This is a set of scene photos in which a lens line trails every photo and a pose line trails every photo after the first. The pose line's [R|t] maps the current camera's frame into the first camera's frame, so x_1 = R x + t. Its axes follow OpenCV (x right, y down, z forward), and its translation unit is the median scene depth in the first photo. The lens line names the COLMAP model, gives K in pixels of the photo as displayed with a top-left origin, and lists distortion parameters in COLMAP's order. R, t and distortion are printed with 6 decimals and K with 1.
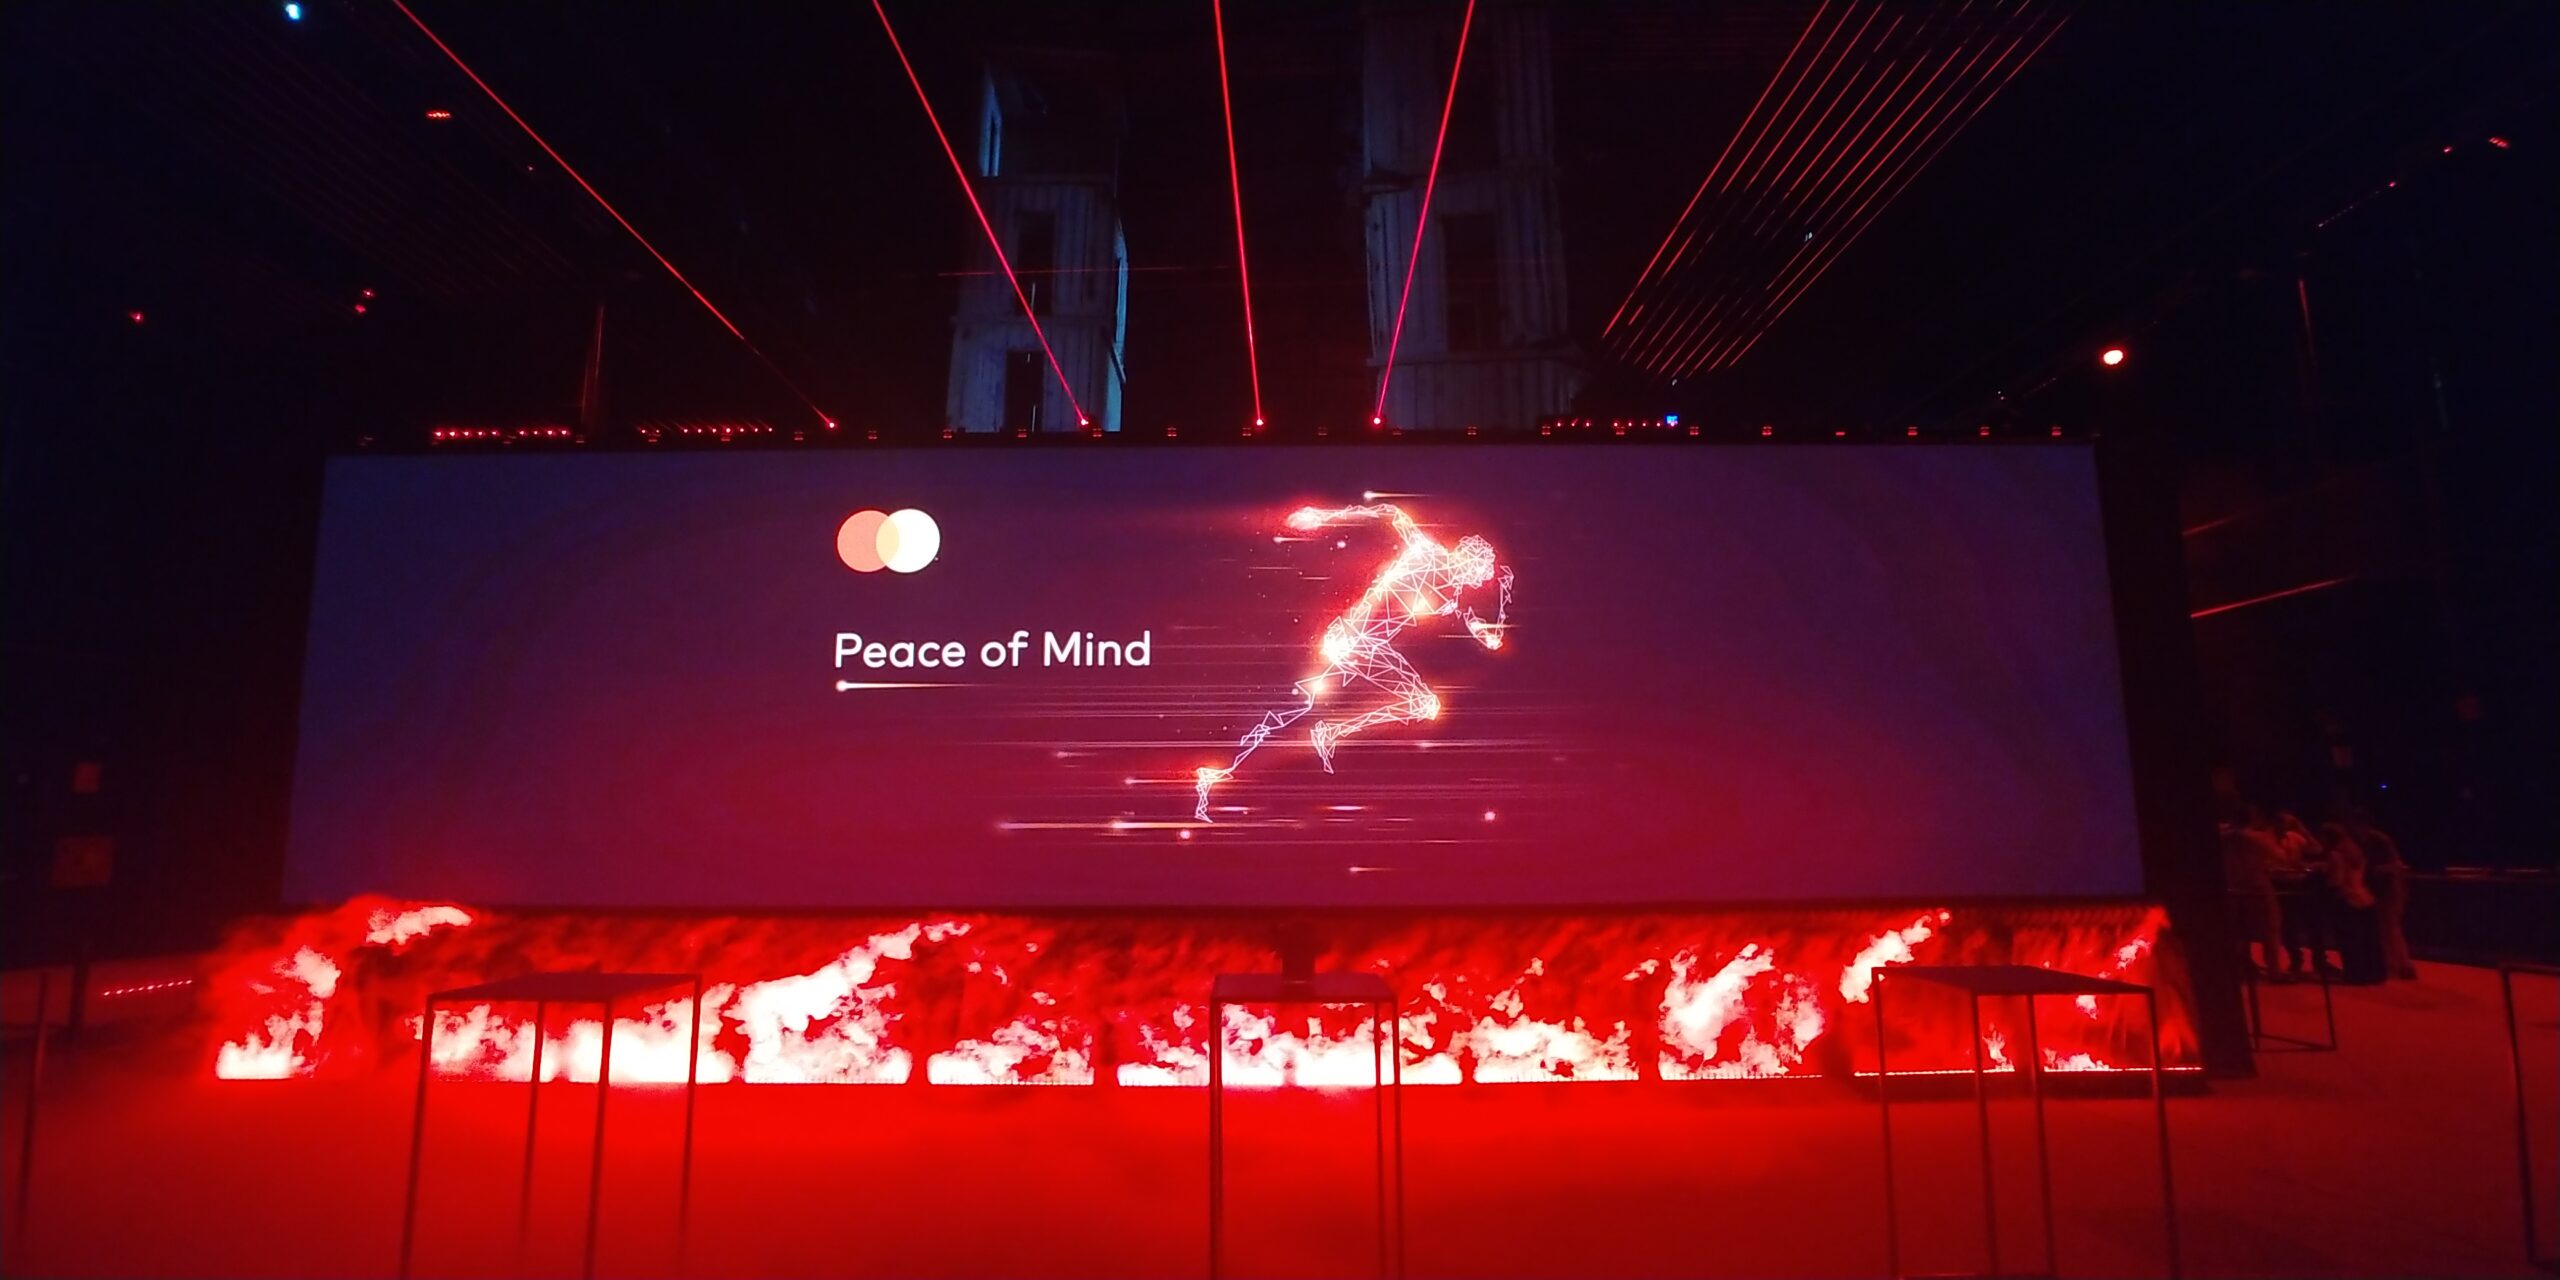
lens RADIAL K [[1131.0, 0, 1280.0], [0, 1131.0, 640.0], [0, 0, 1]] dist [-0.001911, -0.000315]
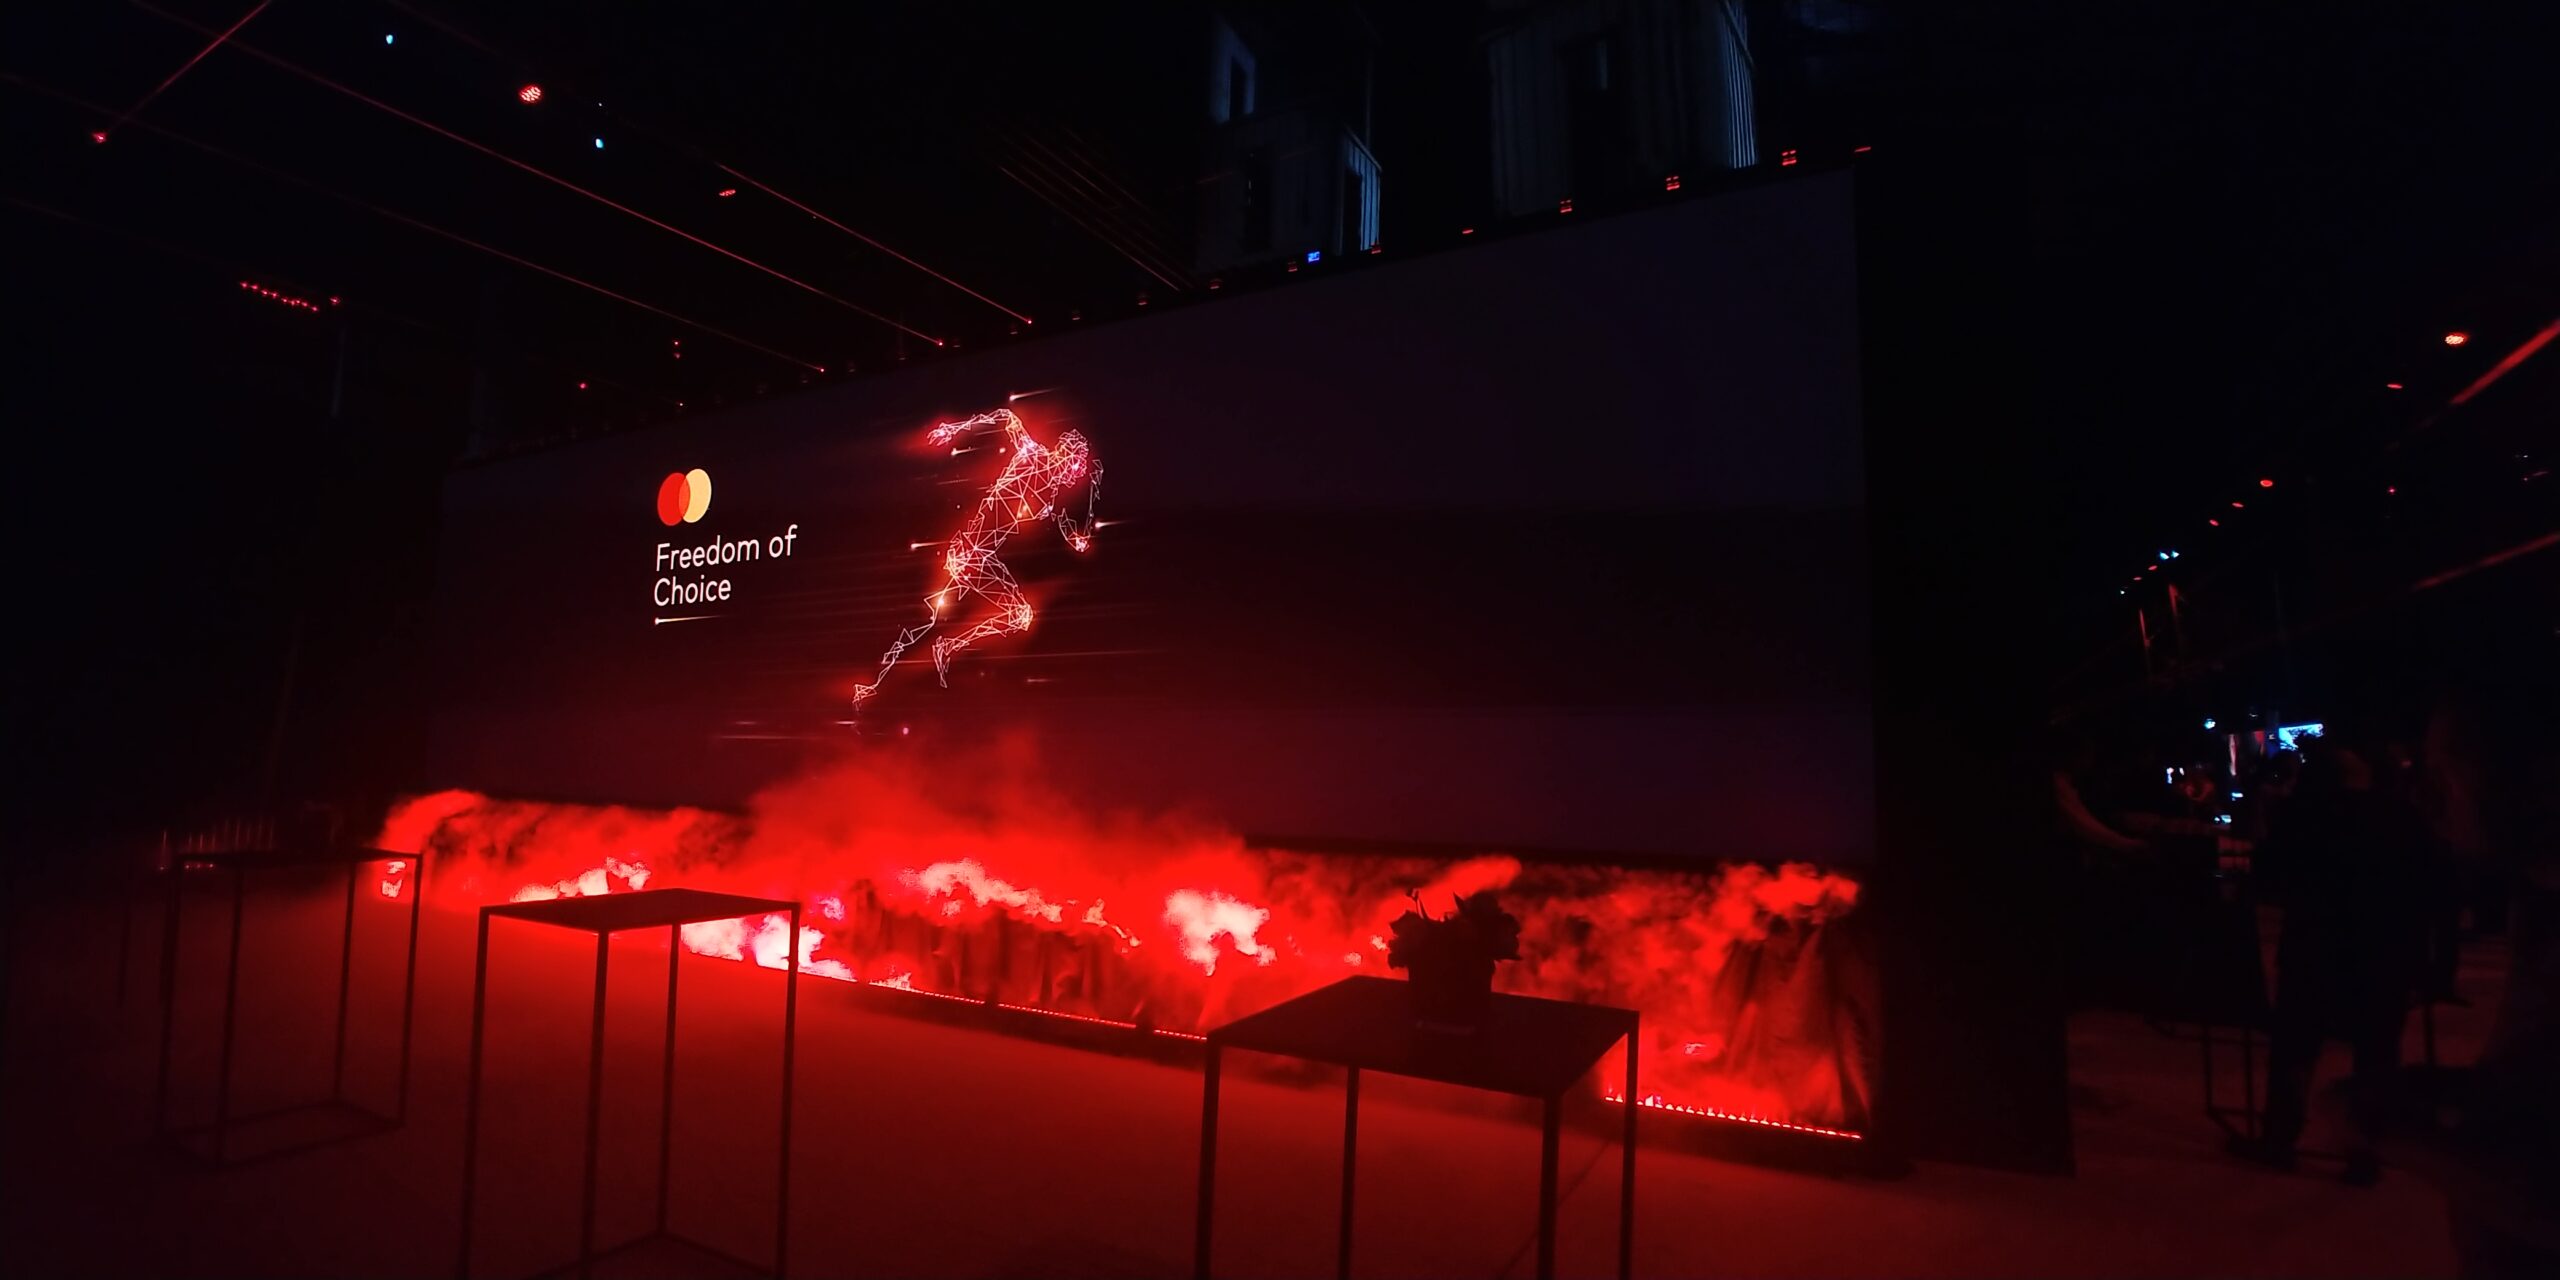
lens RADIAL K [[1131.0, 0, 1280.0], [0, 1131.0, 640.0], [0, 0, 1]] dist [-0.001911, -0.000315]
pose [[0.863606, -0.031404, -0.503188, 0.785070], [0.060747, 0.997268, 0.042018, 0.050287], [0.500494, -0.066854, 0.863155, 0.282339]]
